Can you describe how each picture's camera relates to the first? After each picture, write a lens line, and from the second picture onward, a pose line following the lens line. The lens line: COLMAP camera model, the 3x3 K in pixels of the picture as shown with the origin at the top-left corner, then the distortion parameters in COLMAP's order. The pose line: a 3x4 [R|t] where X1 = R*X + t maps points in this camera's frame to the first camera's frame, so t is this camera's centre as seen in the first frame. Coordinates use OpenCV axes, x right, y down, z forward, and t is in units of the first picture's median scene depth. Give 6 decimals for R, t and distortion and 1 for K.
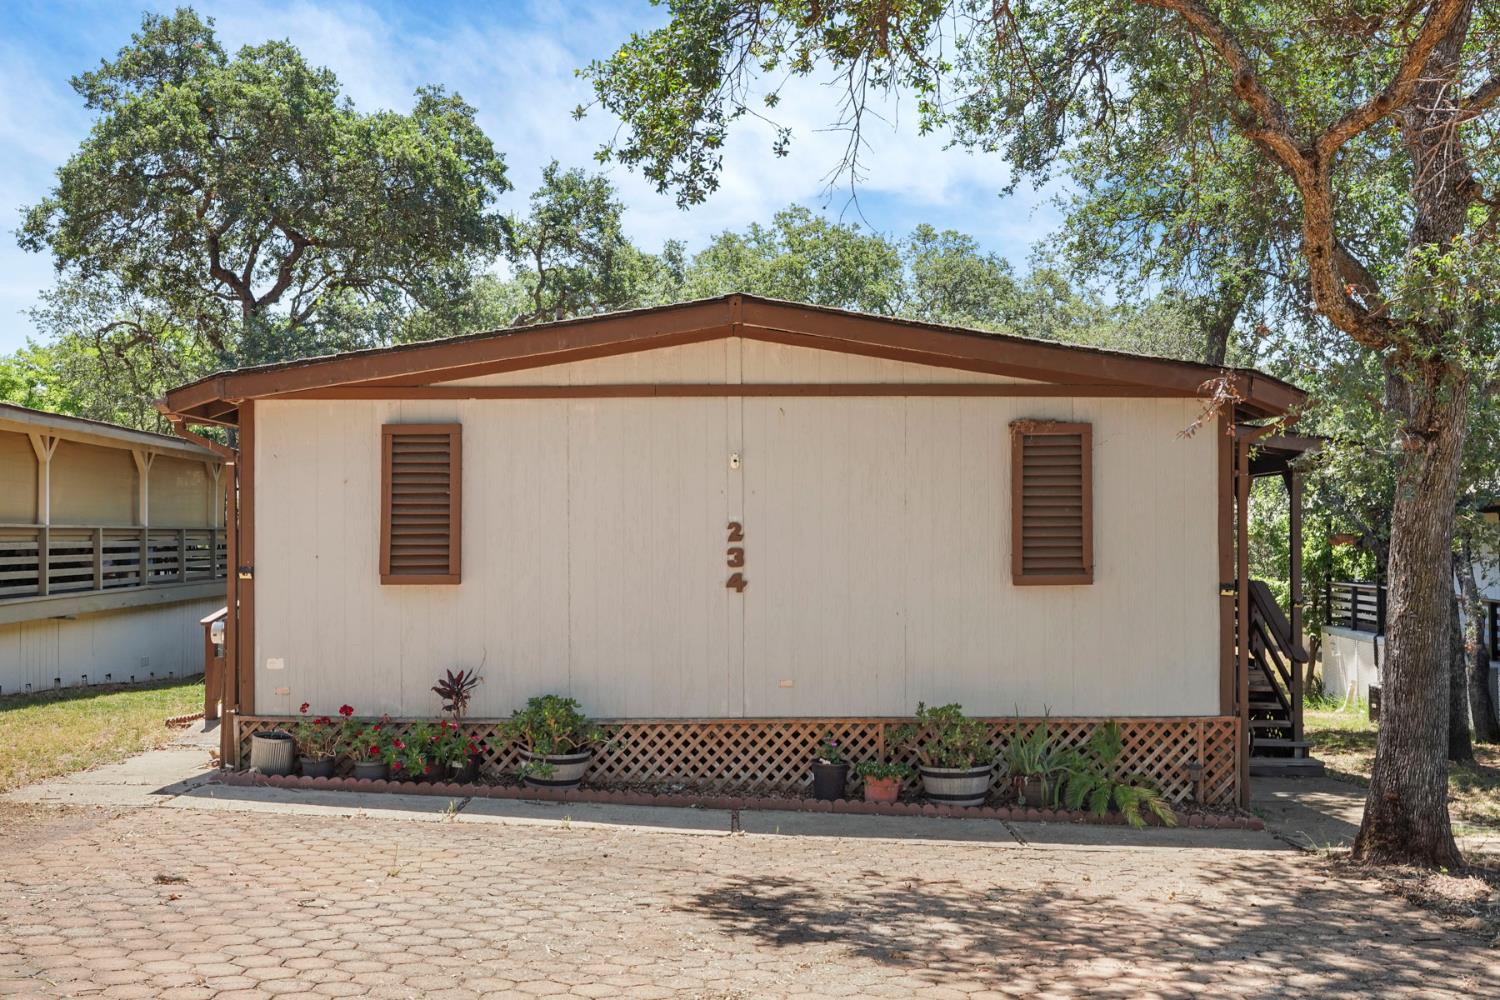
lens RADIAL K [[1520.4, 0, 745.8], [0, 1520.4, 495.1], [0, 0, 1]] dist [-0.007295, 0.000000]
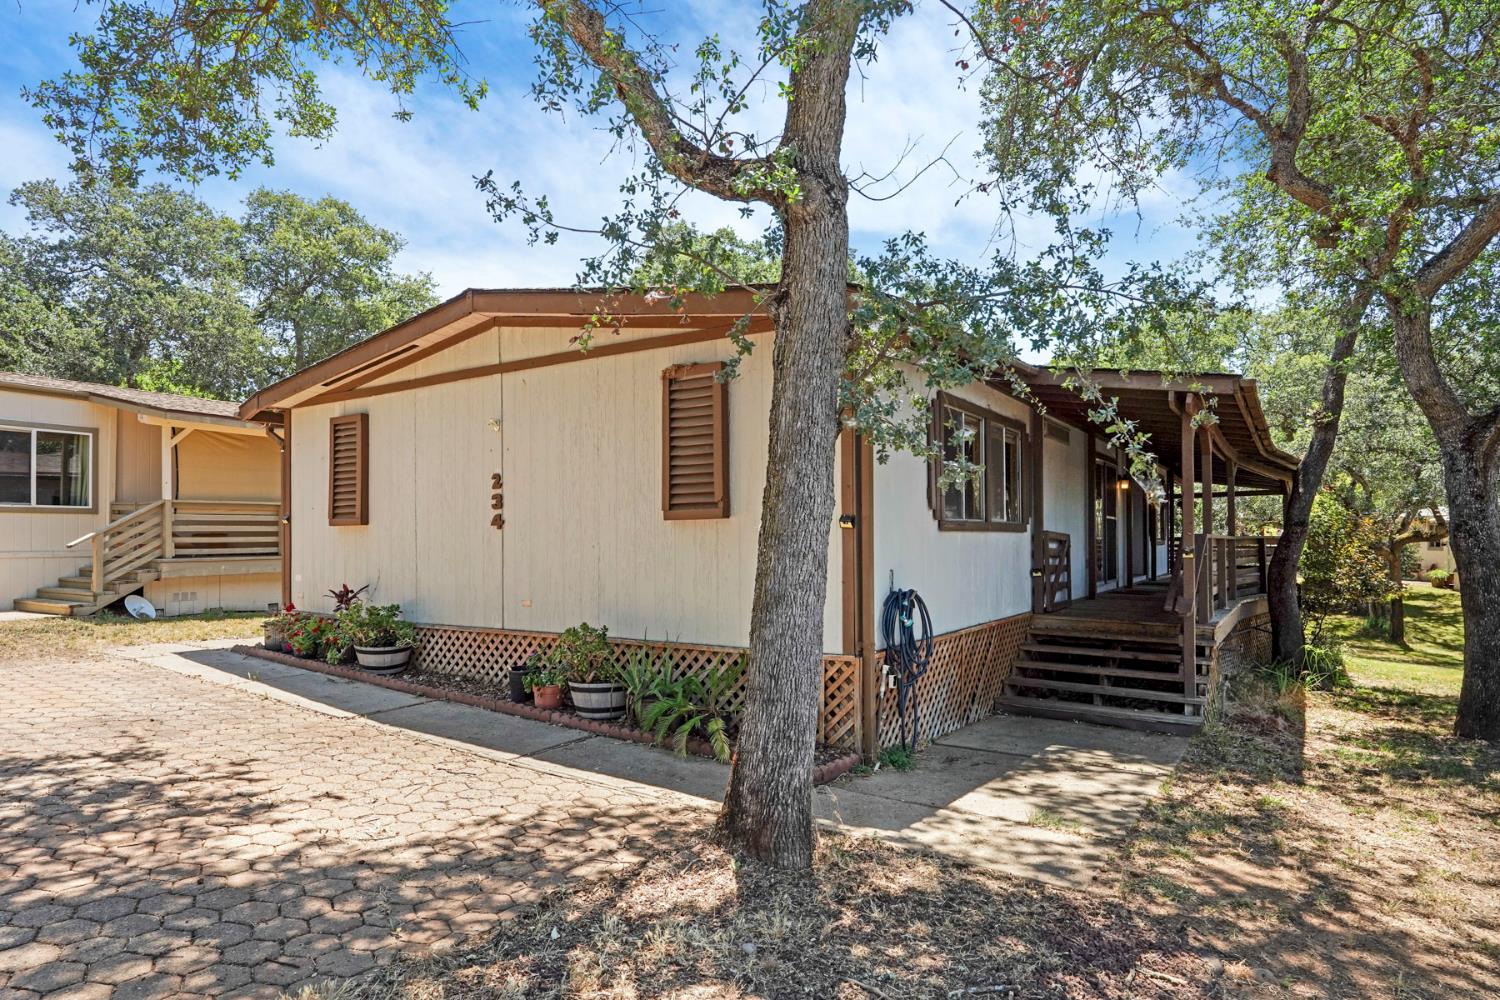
lens RADIAL K [[859.2, 0, 749.1], [0, 859.2, 526.9], [0, 0, 1]] dist [0.000438, 0.002478]
pose [[0.836759, -0.010232, -0.547476, 0.557942], [0.016547, 0.999841, 0.006604, 0.060656], [0.547321, -0.014585, 0.836796, 0.517011]]
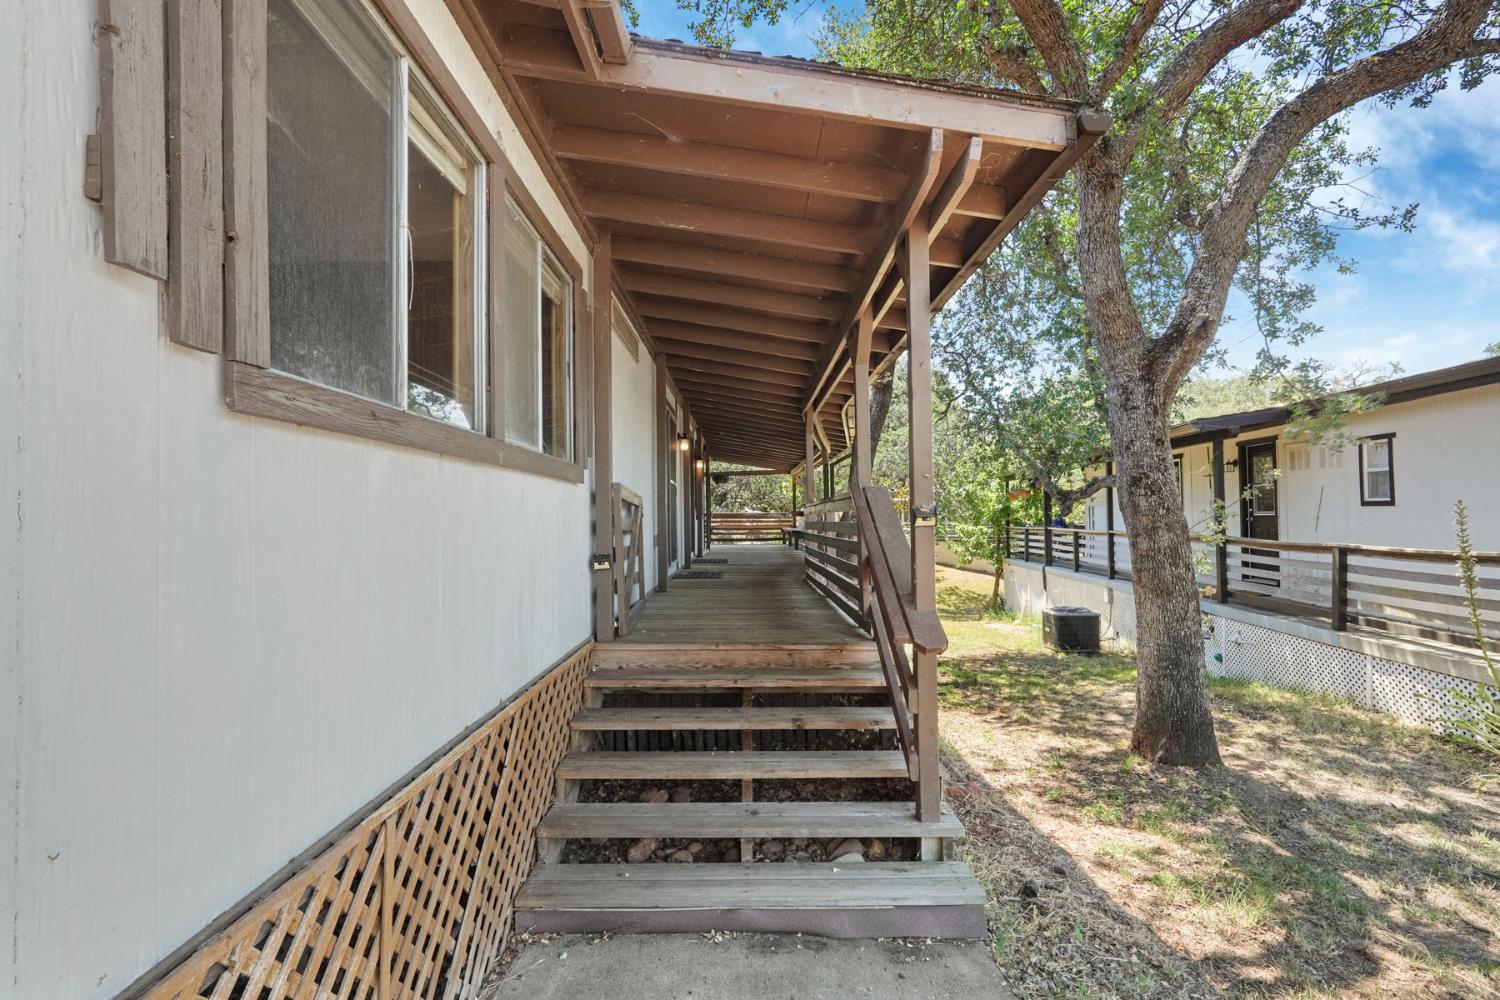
lens RADIAL K [[679.4, 0, 748.6], [0, 679.4, 504.1], [0, 0, 1]] dist [-0.002617, -0.000098]
pose [[0.999934, -0.011417, -0.000872, 0.405069], [0.011420, 0.999928, 0.003716, 0.086449], [0.000830, -0.003726, 0.999993, 1.040264]]
